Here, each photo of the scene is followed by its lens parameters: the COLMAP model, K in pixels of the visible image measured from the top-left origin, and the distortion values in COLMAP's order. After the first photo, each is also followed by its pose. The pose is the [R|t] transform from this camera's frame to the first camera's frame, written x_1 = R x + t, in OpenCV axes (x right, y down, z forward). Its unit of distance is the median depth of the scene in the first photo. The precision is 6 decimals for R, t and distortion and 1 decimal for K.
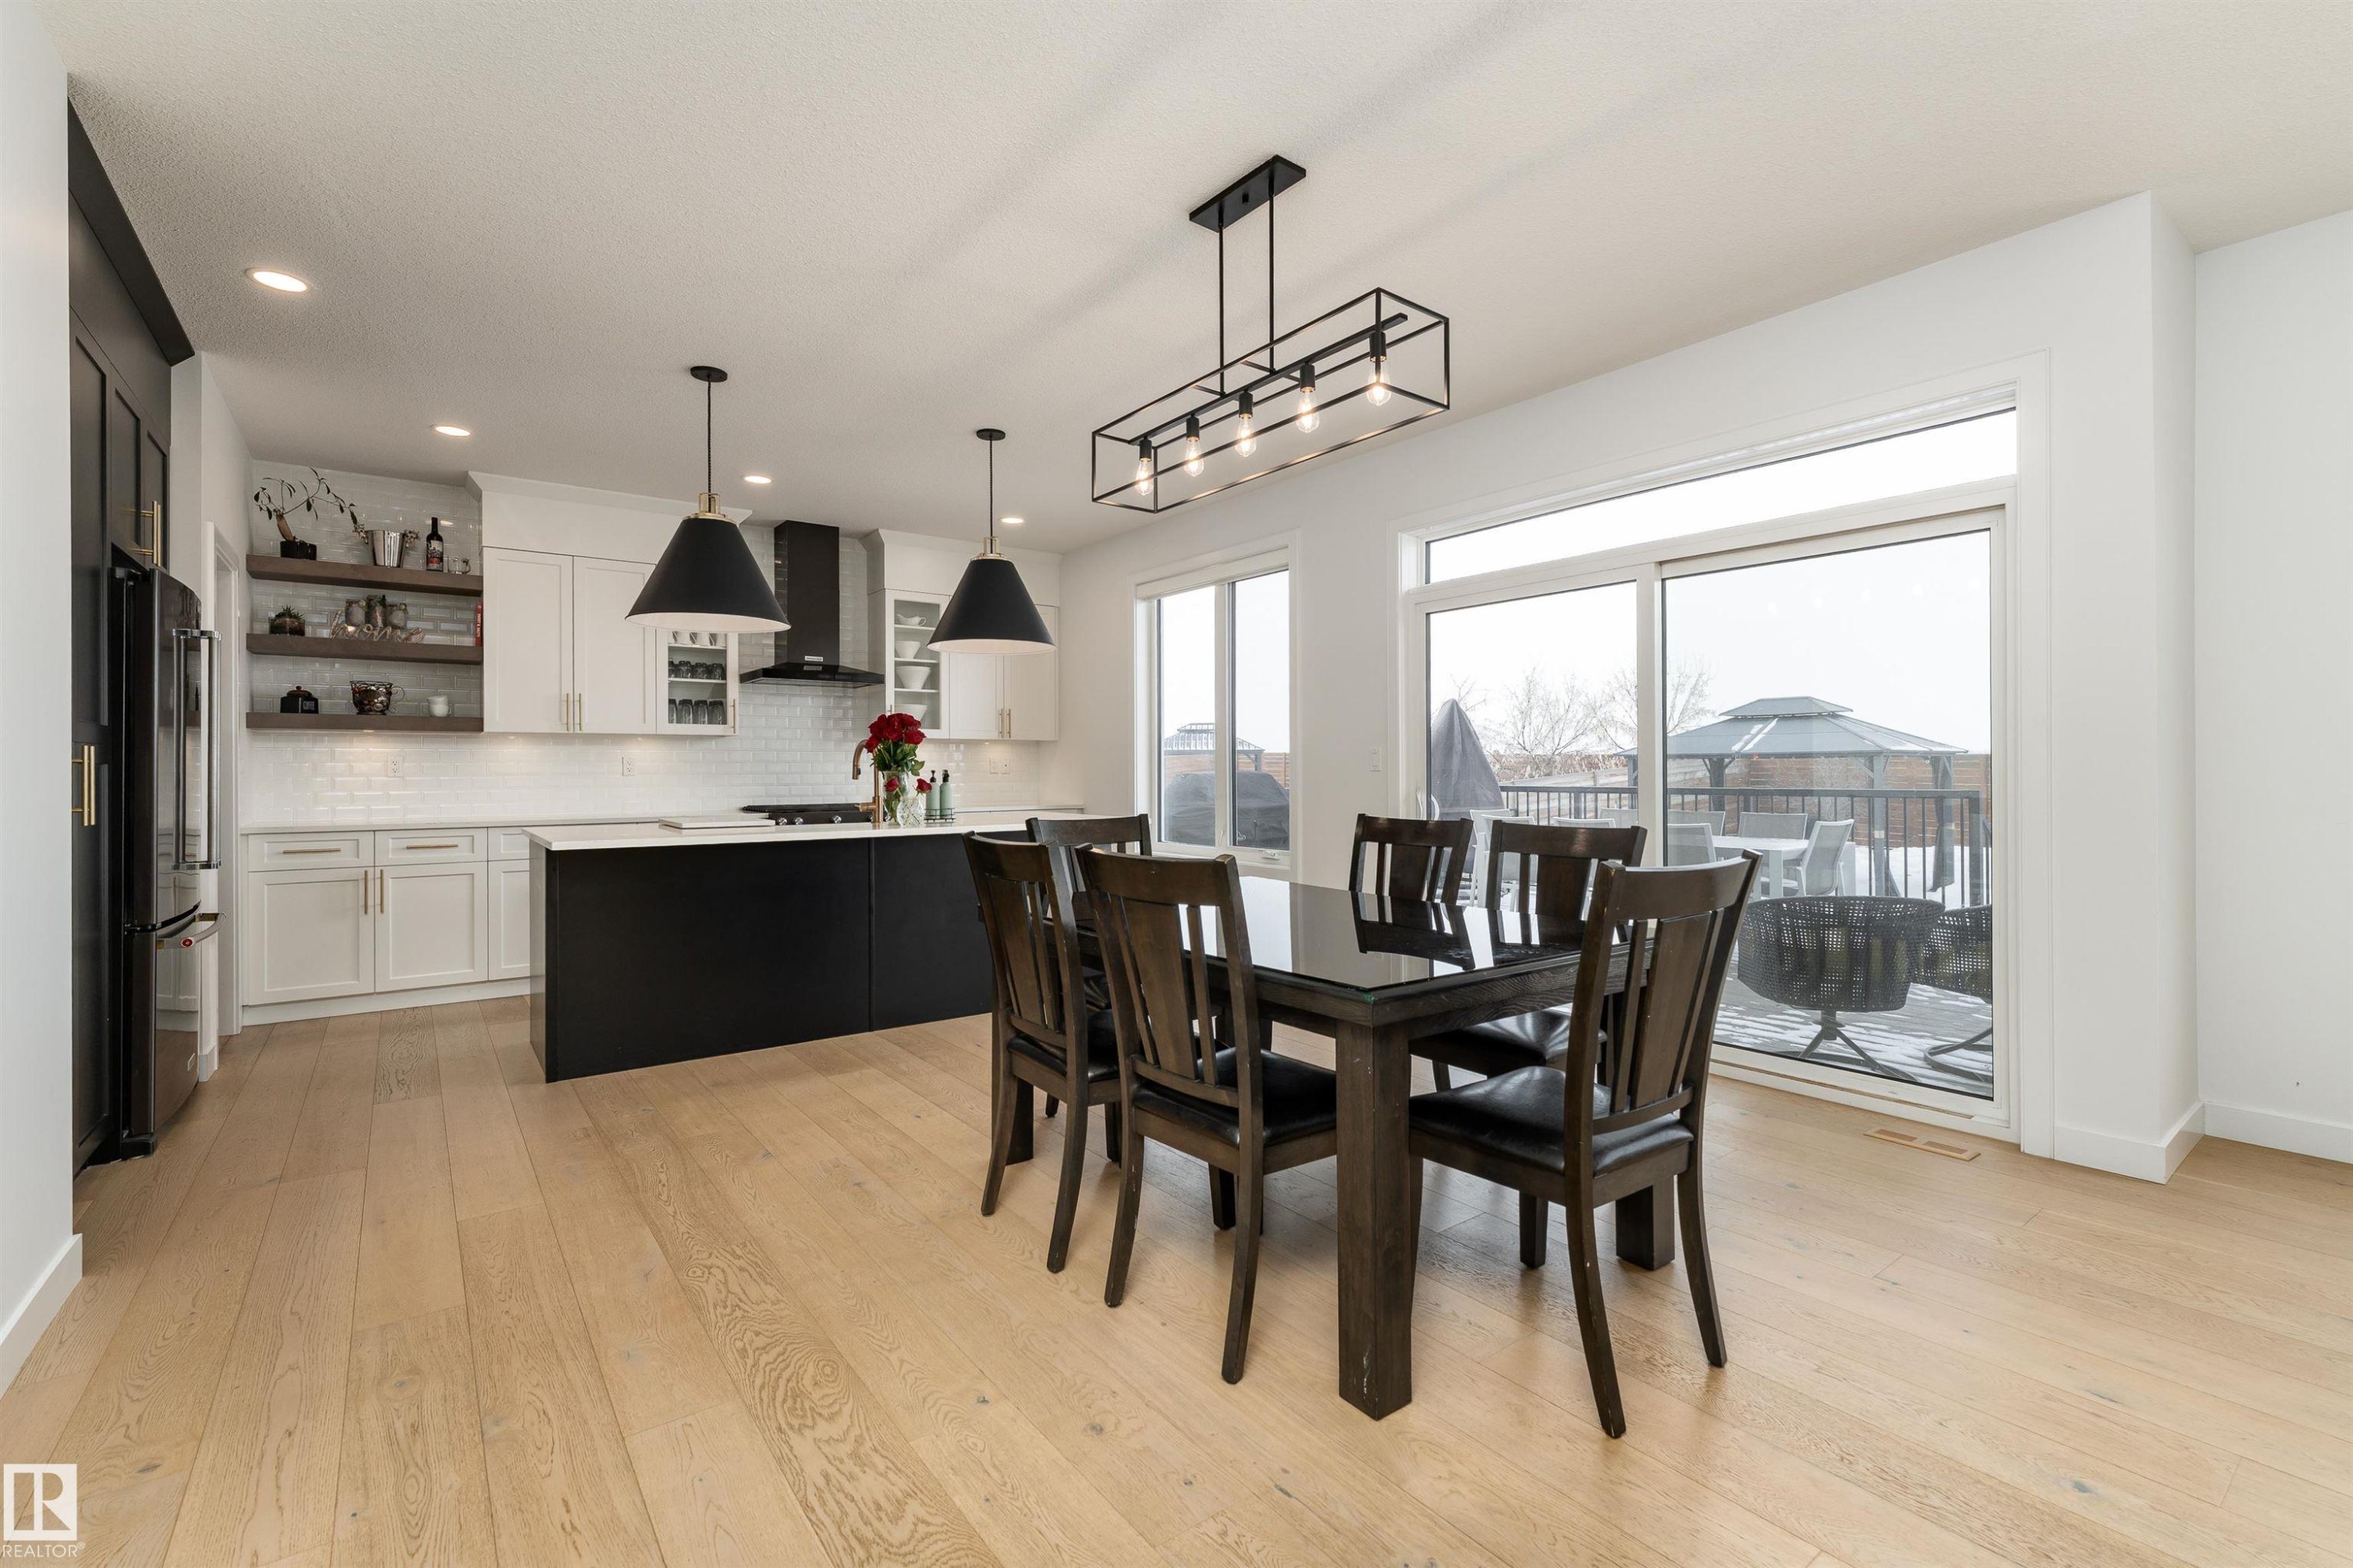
lens RADIAL K [[1005.1, 0, 1170.0], [0, 1005.1, 778.7], [0, 0, 1]] dist [-0.000720, 0.000035]
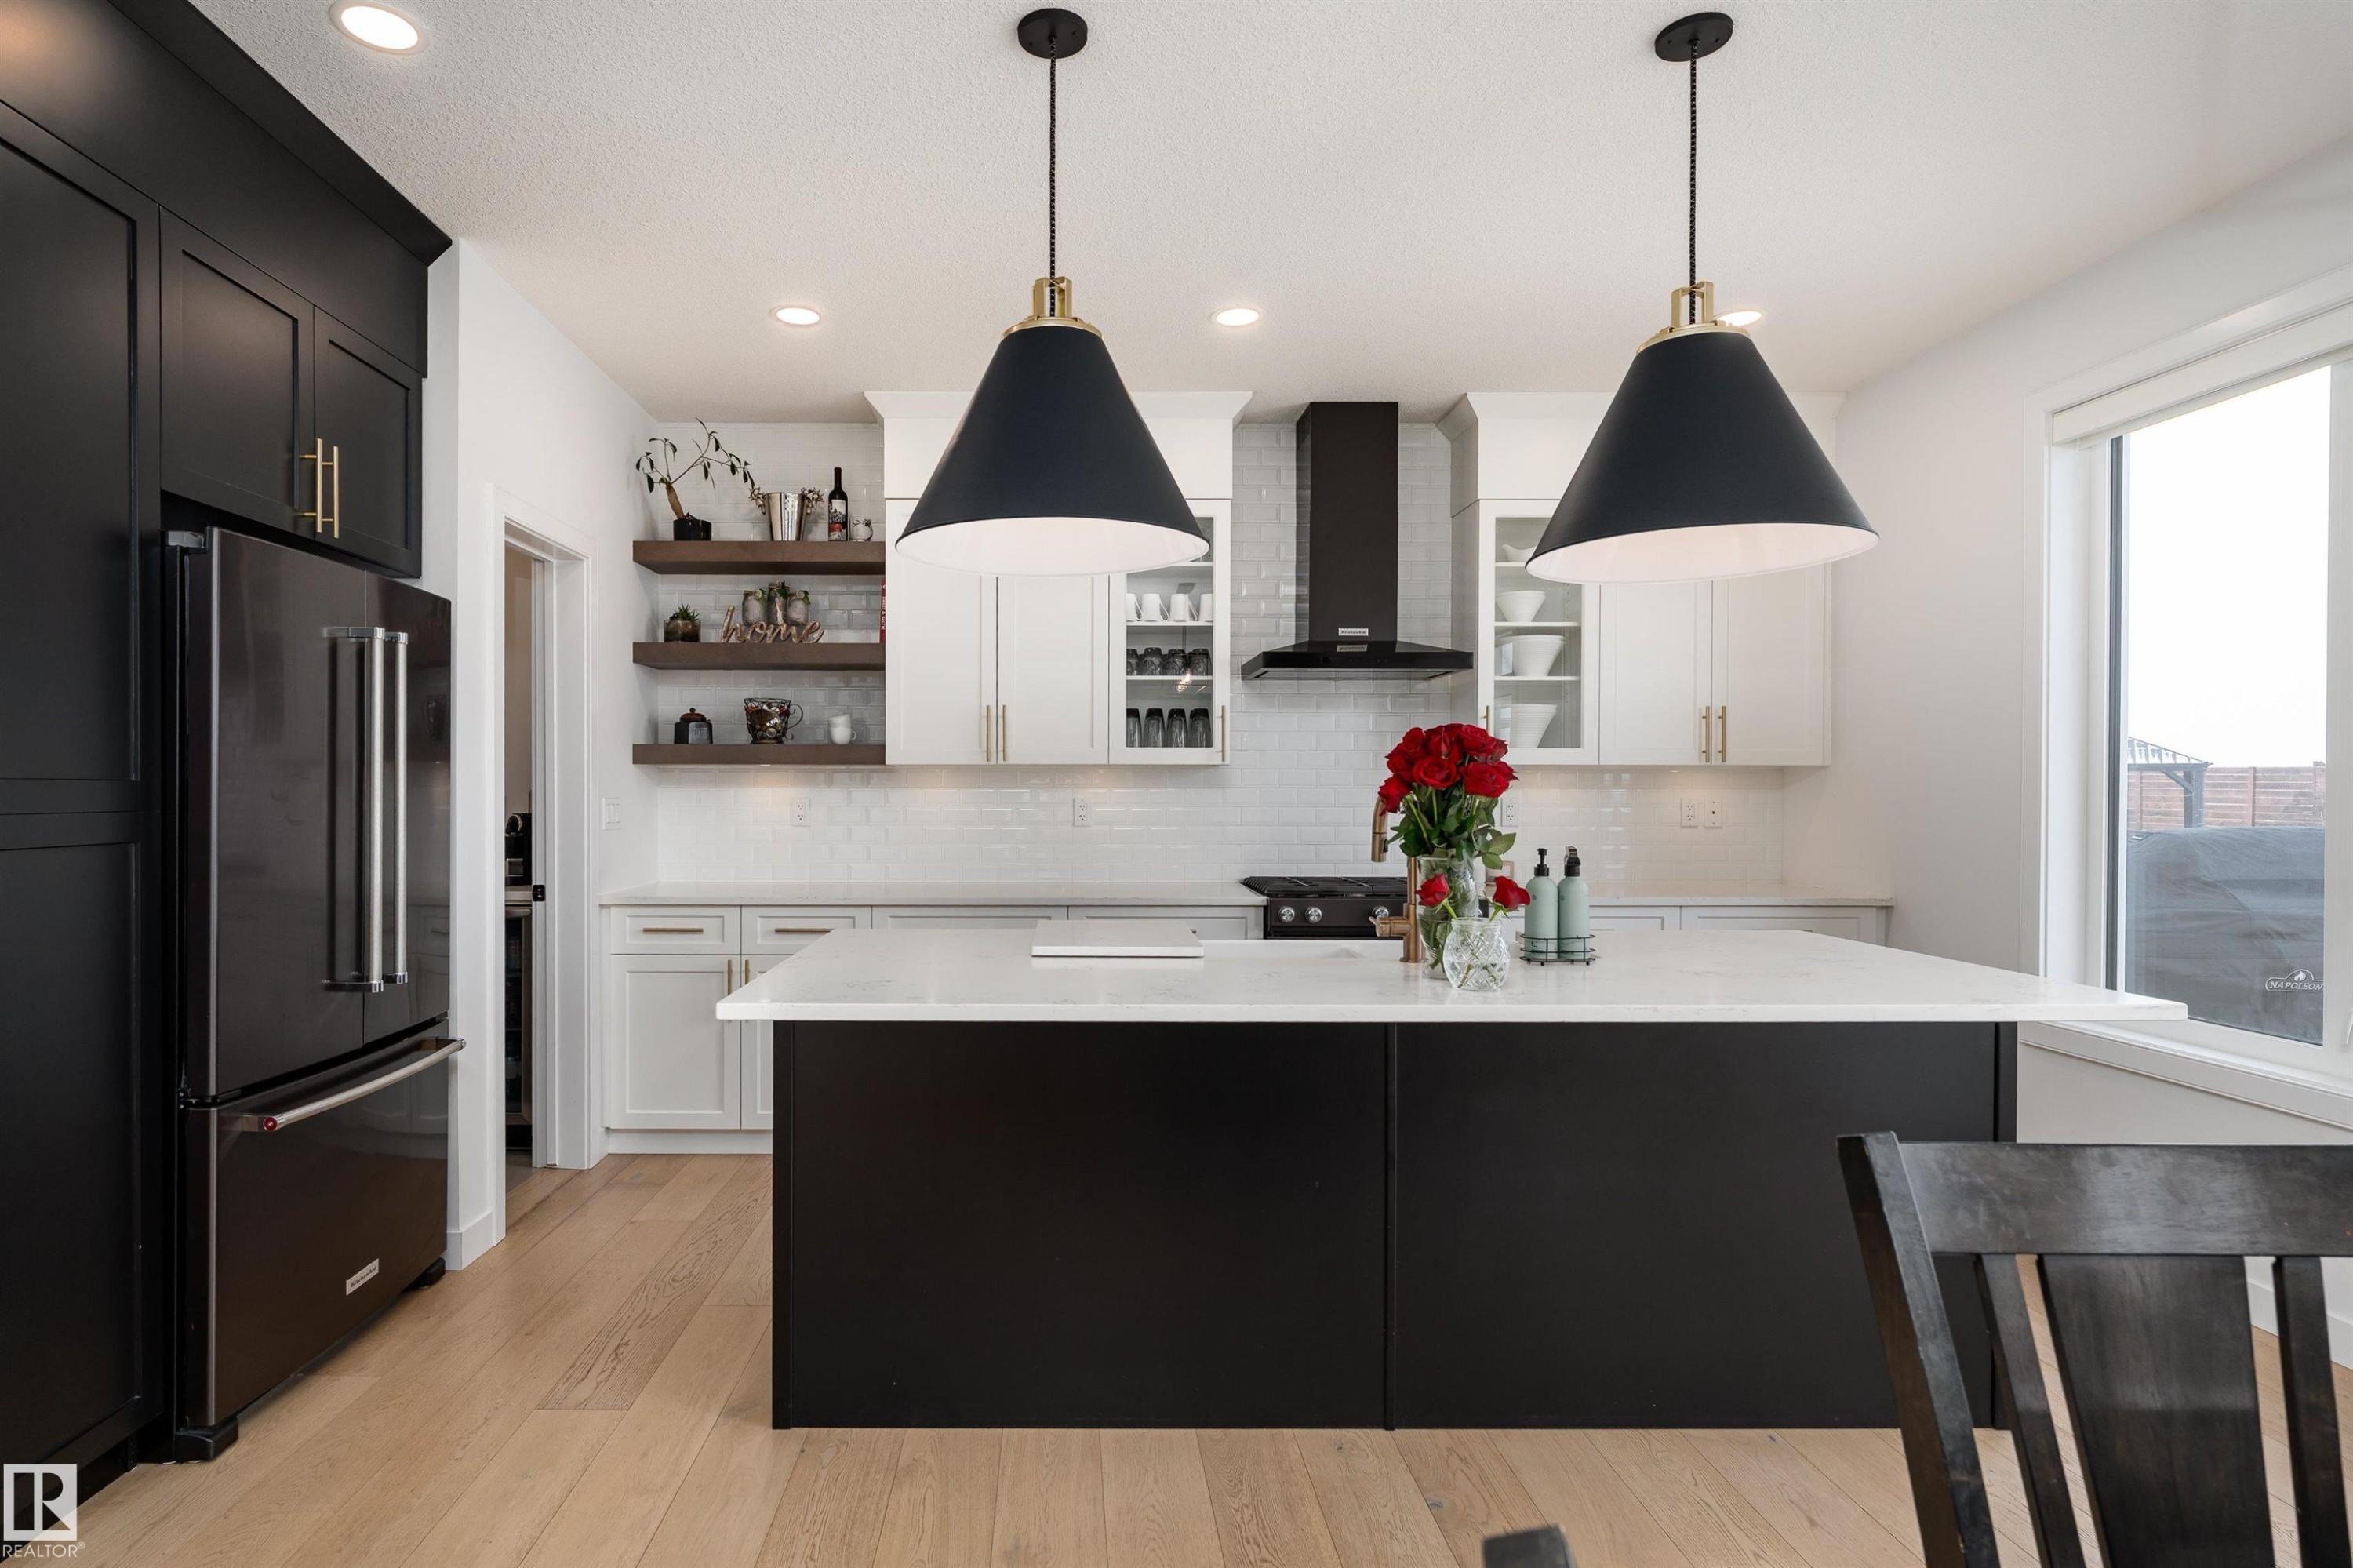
lens RADIAL K [[1227.2, 0, 1072.5], [0, 1227.2, 795.3], [0, 0, 1]] dist [-0.001264, -0.000213]
pose [[0.804600, 0.008455, -0.593757, -0.071824], [-0.010536, 0.999944, -0.000039, -0.026688], [0.593724, 0.006288, 0.804644, 0.392131]]
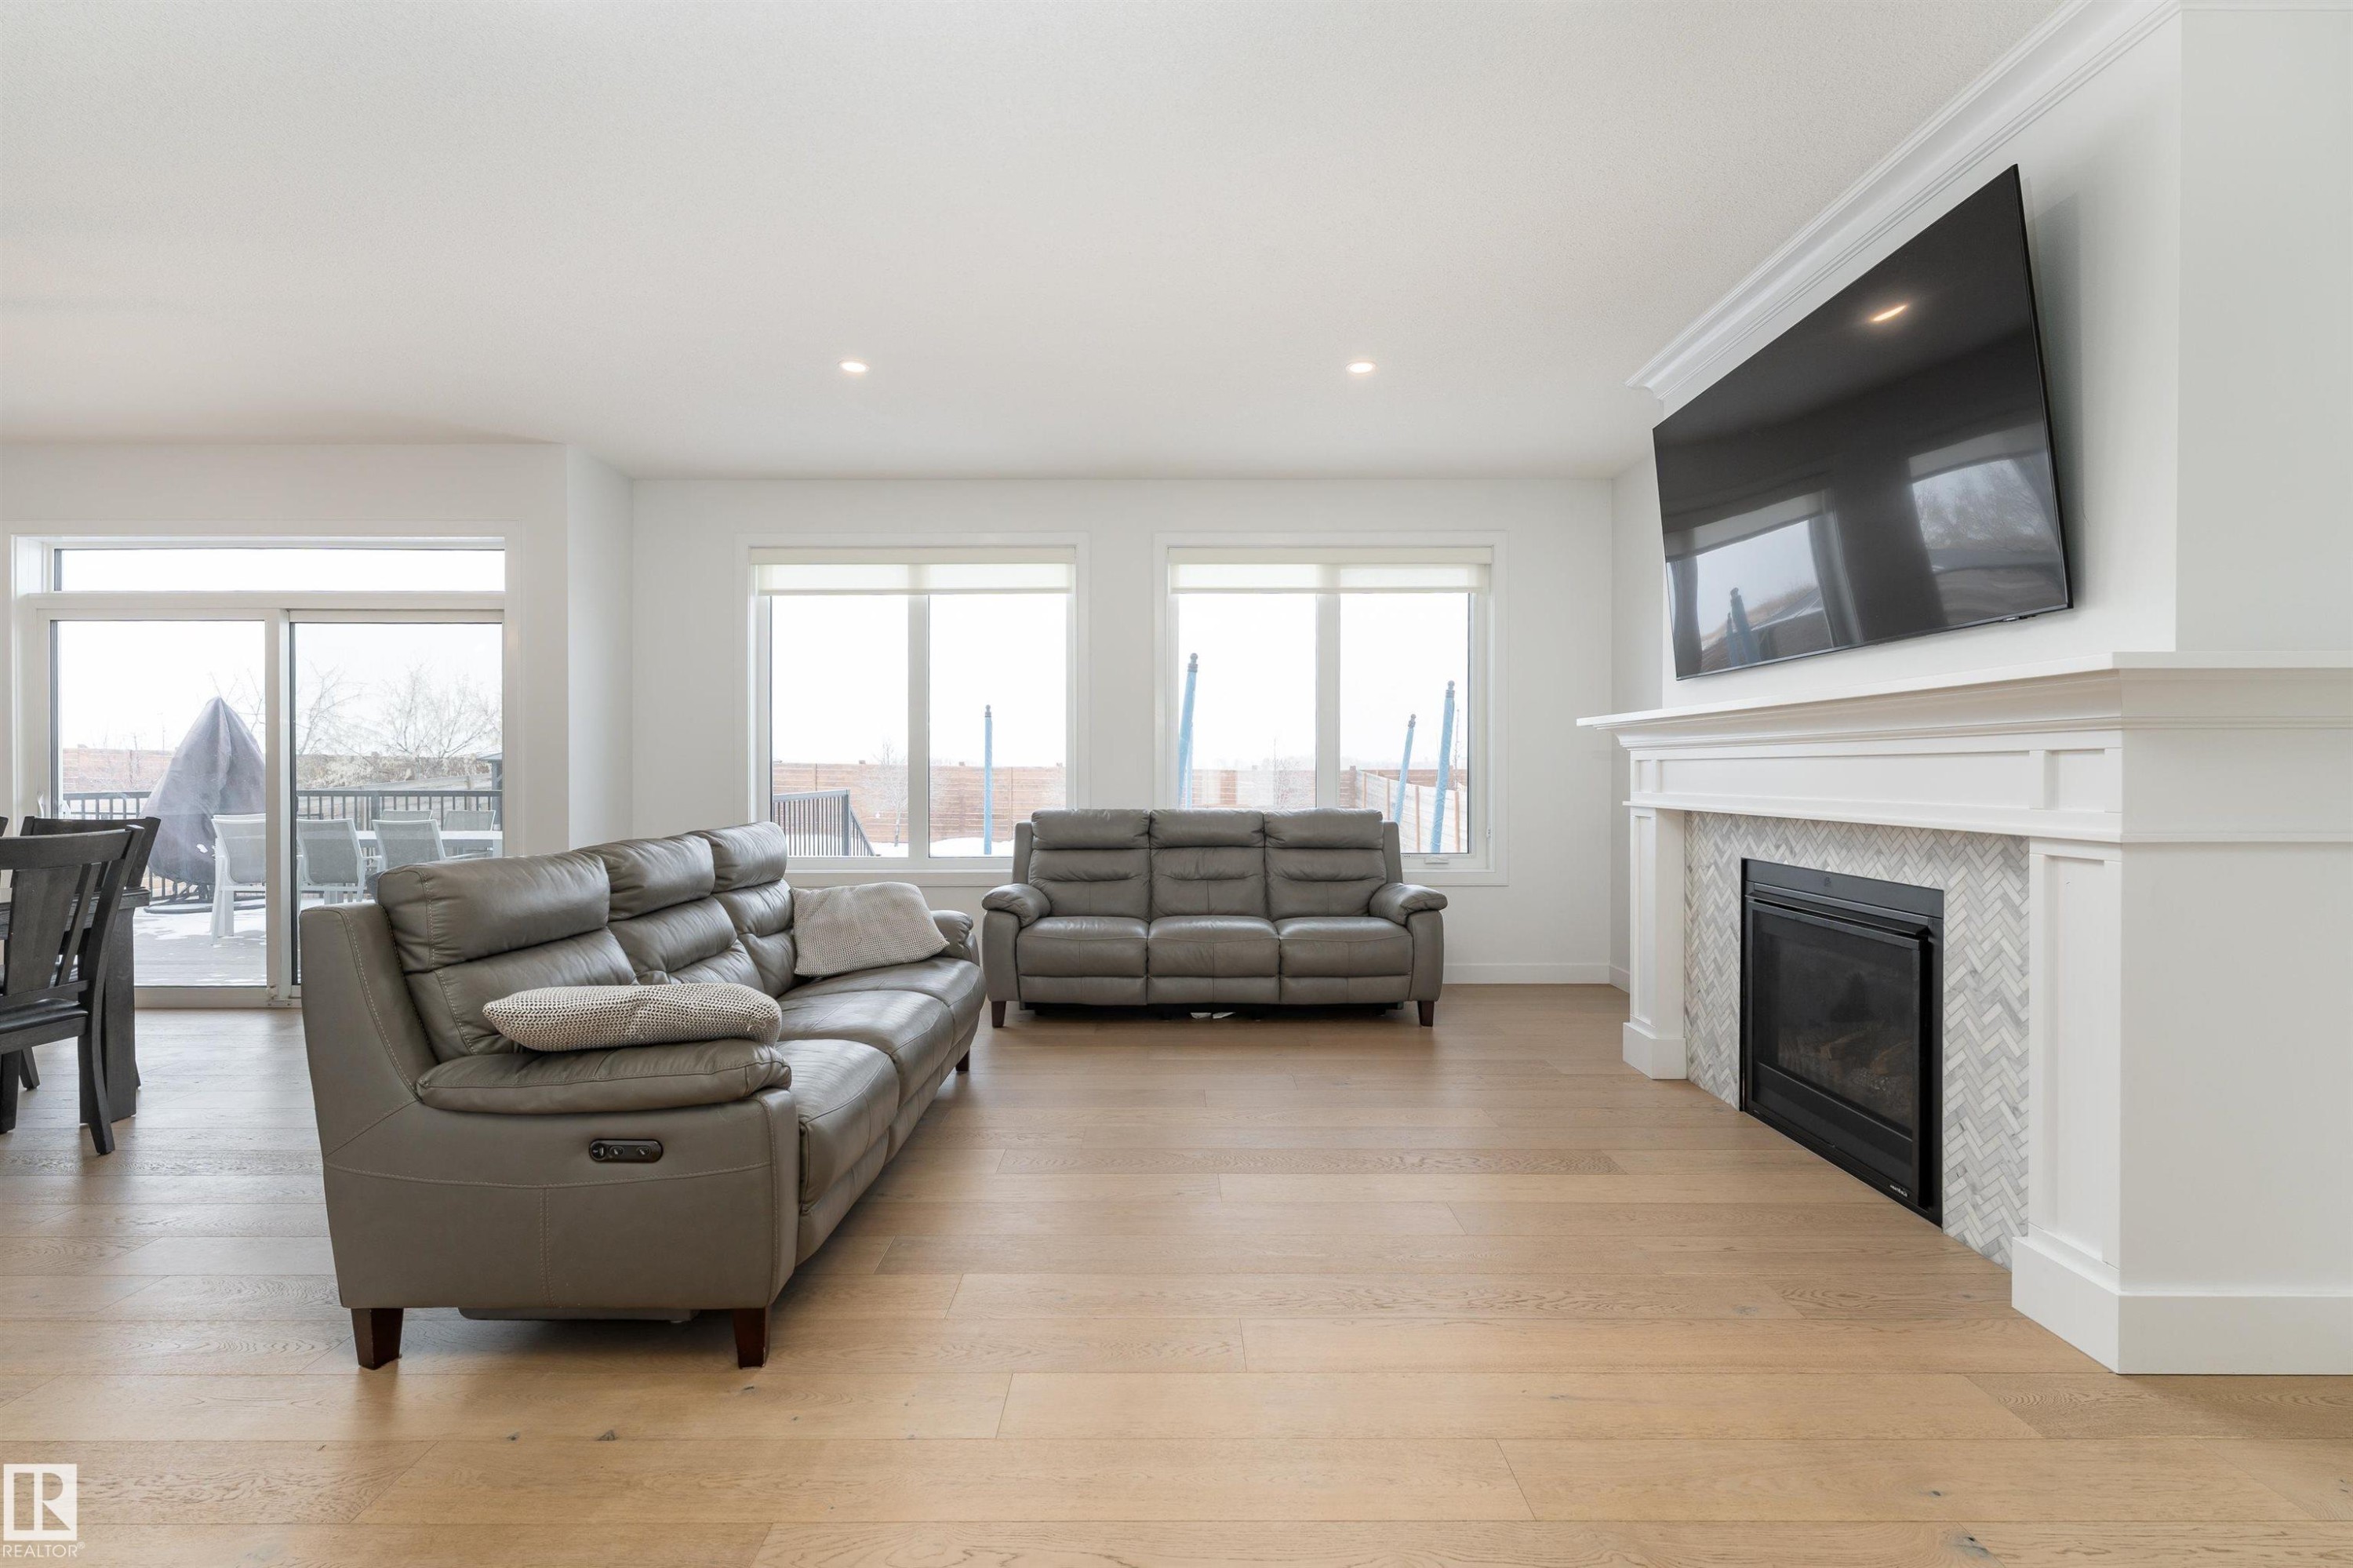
lens RADIAL K [[1005.1, 0, 1170.0], [0, 1005.1, 778.7], [0, 0, 1]] dist [-0.000720, 0.000035]
pose [[0.597200, 0.000810, 0.802092, 0.200741], [0.002329, 0.999994, -0.002744, 0.003920], [-0.802089, 0.003507, 0.597195, -0.907530]]
